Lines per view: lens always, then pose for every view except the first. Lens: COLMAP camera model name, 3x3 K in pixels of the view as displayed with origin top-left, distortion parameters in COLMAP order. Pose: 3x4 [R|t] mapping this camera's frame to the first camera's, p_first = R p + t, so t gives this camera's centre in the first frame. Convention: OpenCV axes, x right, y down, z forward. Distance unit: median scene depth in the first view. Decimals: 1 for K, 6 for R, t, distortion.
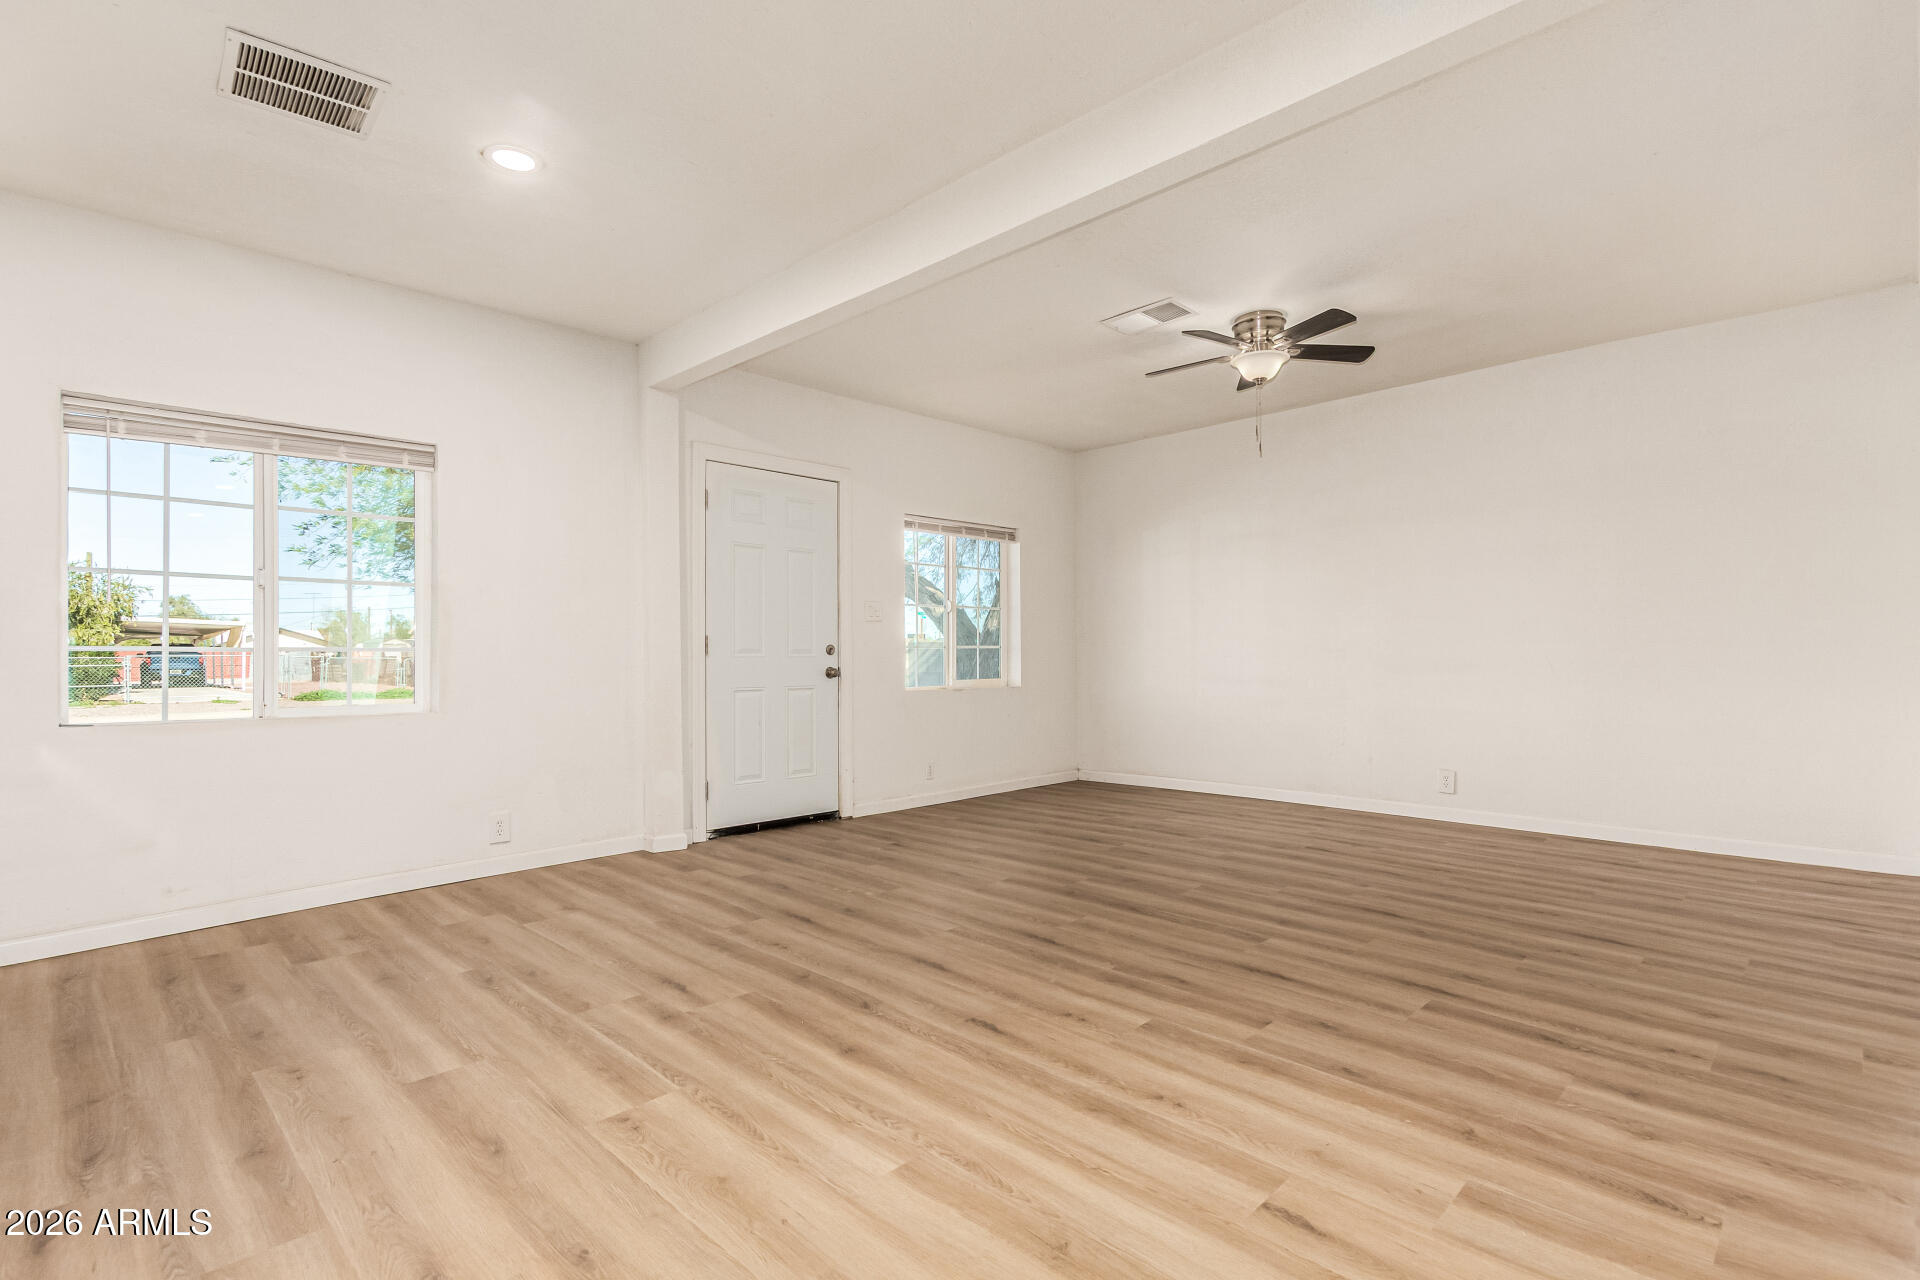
lens RADIAL K [[914.4, 0, 955.6], [0, 914.4, 655.1], [0, 0, 1]] dist [0.017435, -0.009889]
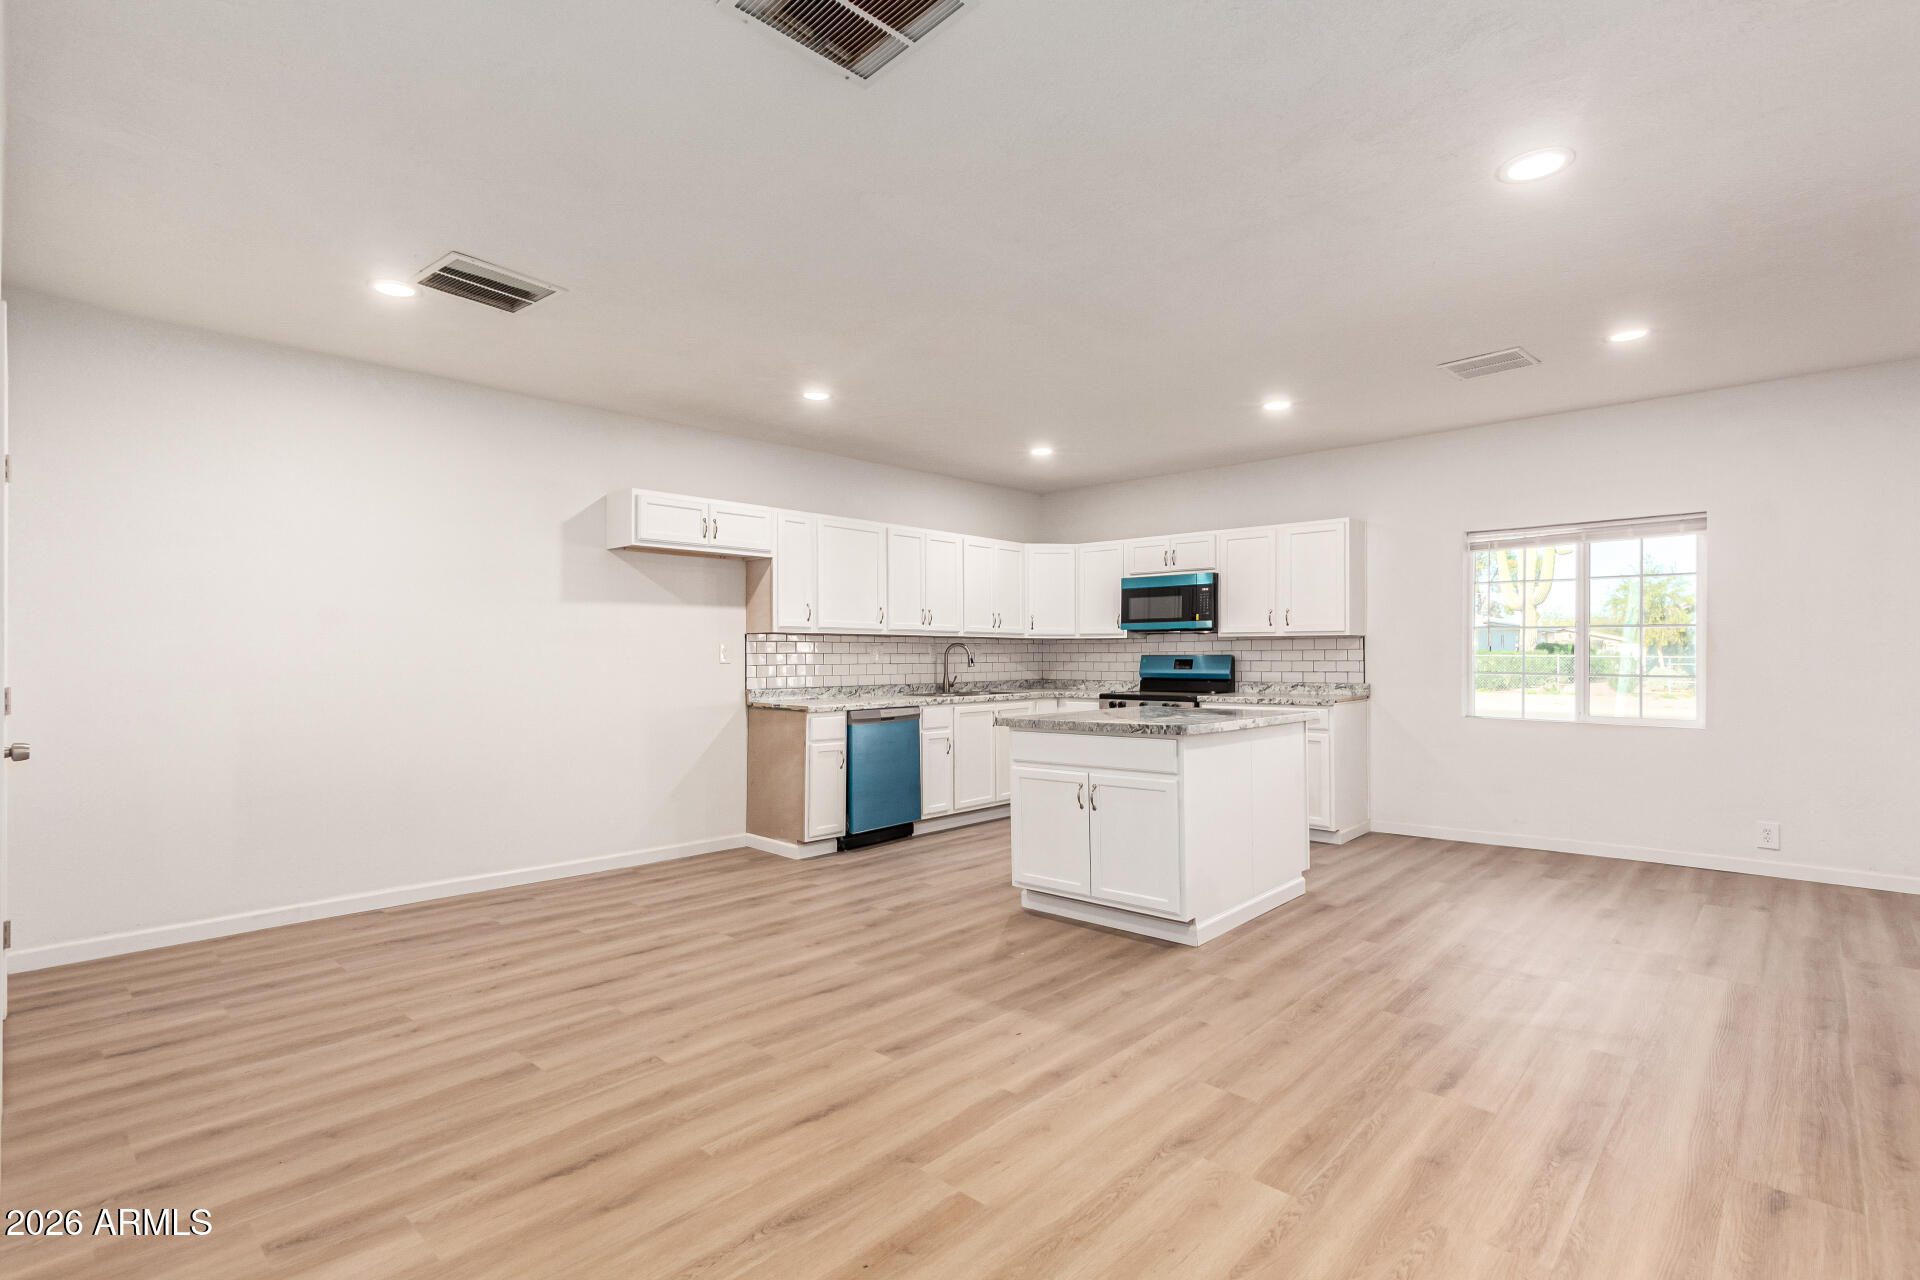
lens RADIAL K [[905.0, 0, 960.3], [0, 905.0, 651.8], [0, 0, 1]] dist [0.012529, -0.004474]
pose [[0.033117, 0.003693, -0.999445, 0.795689], [-0.004887, 0.999982, 0.003533, -0.051786], [0.999440, 0.004767, 0.033134, -0.051876]]
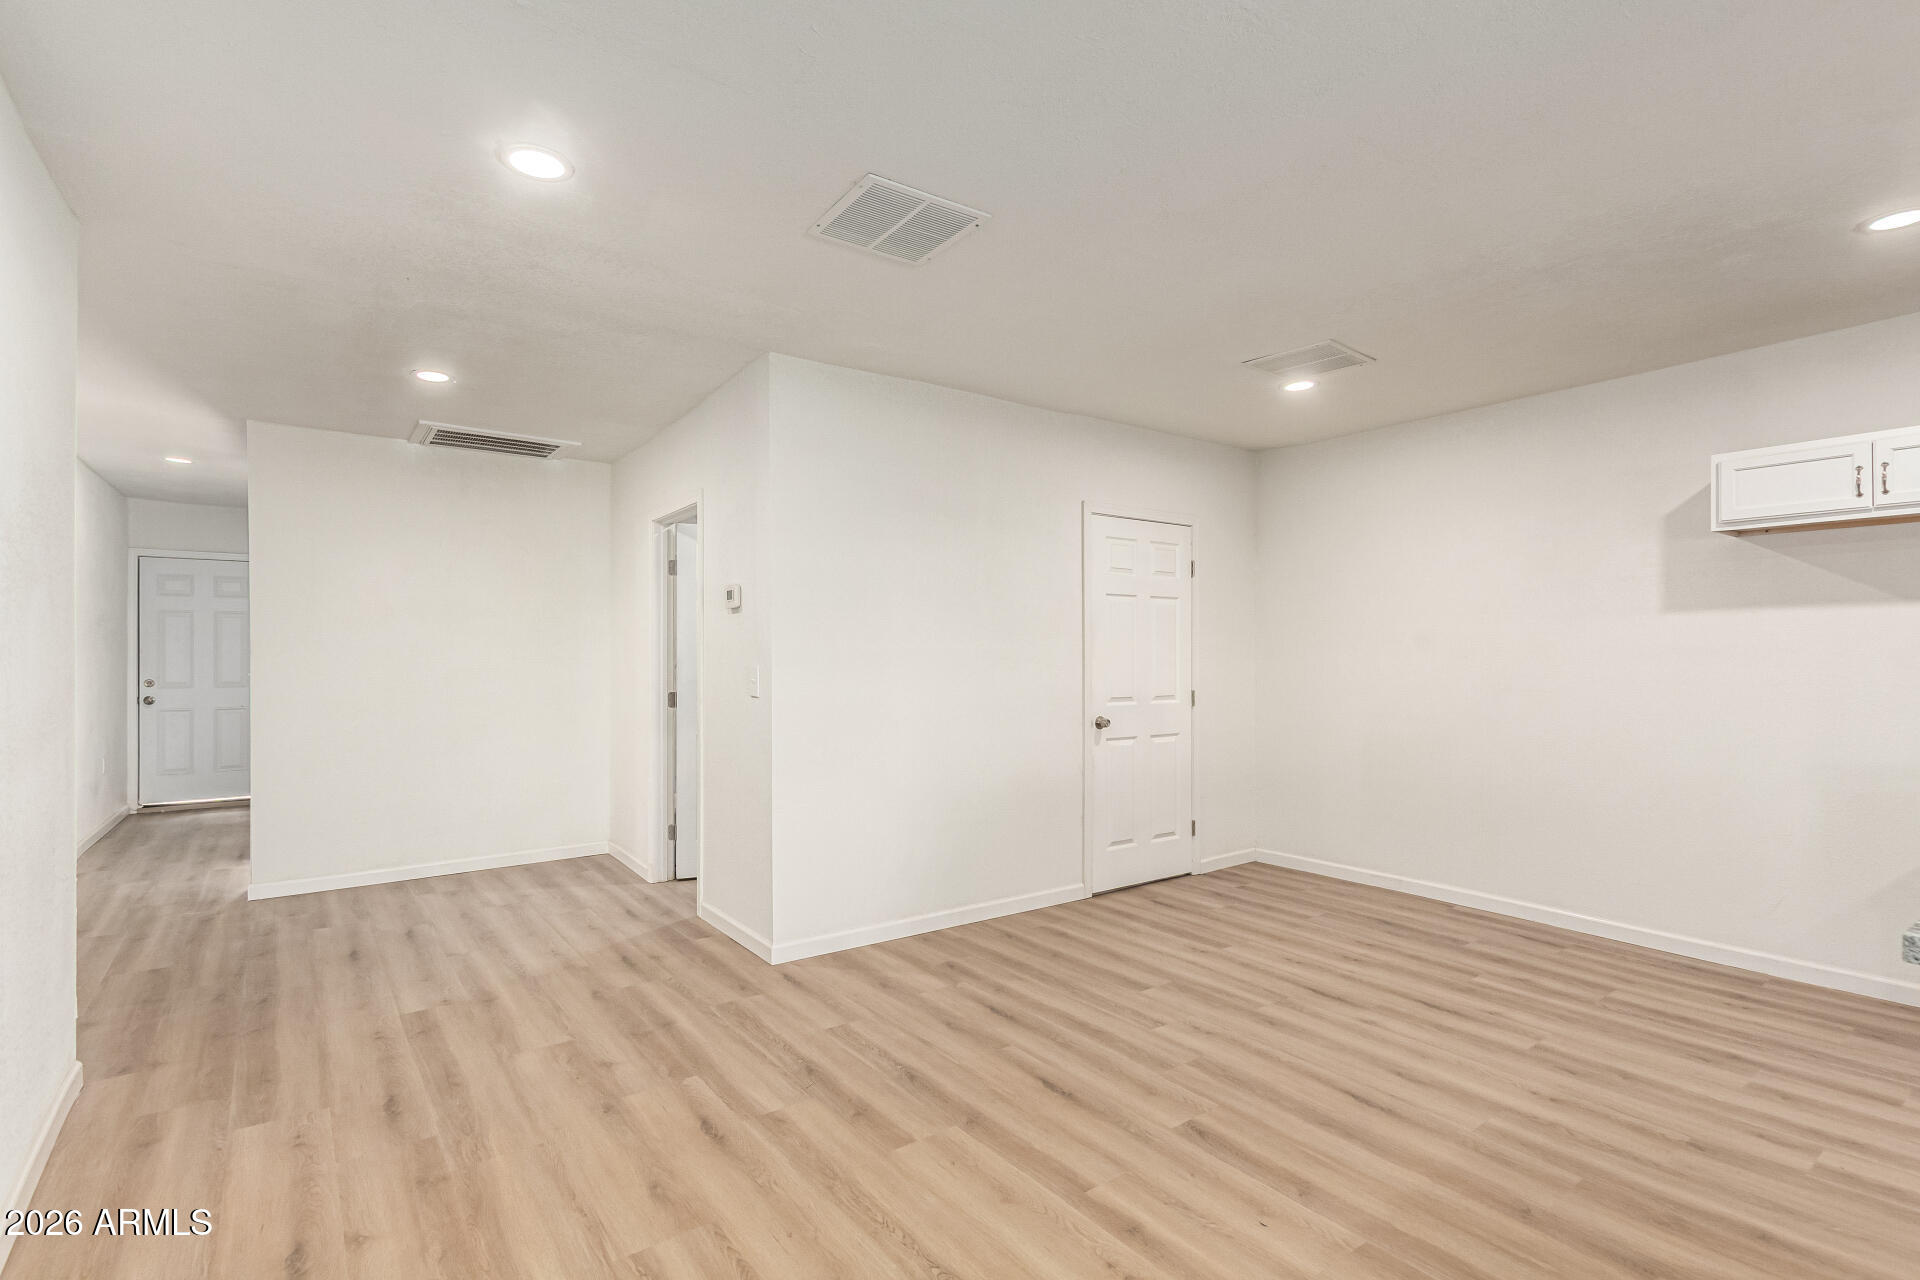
lens RADIAL K [[905.0, 0, 960.3], [0, 905.0, 651.8], [0, 0, 1]] dist [0.012529, -0.004474]
pose [[-0.989020, 0.009218, 0.147494, 0.015007], [0.009216, 0.999957, -0.000702, -0.081546], [-0.147495, 0.000665, -0.989063, 0.713545]]
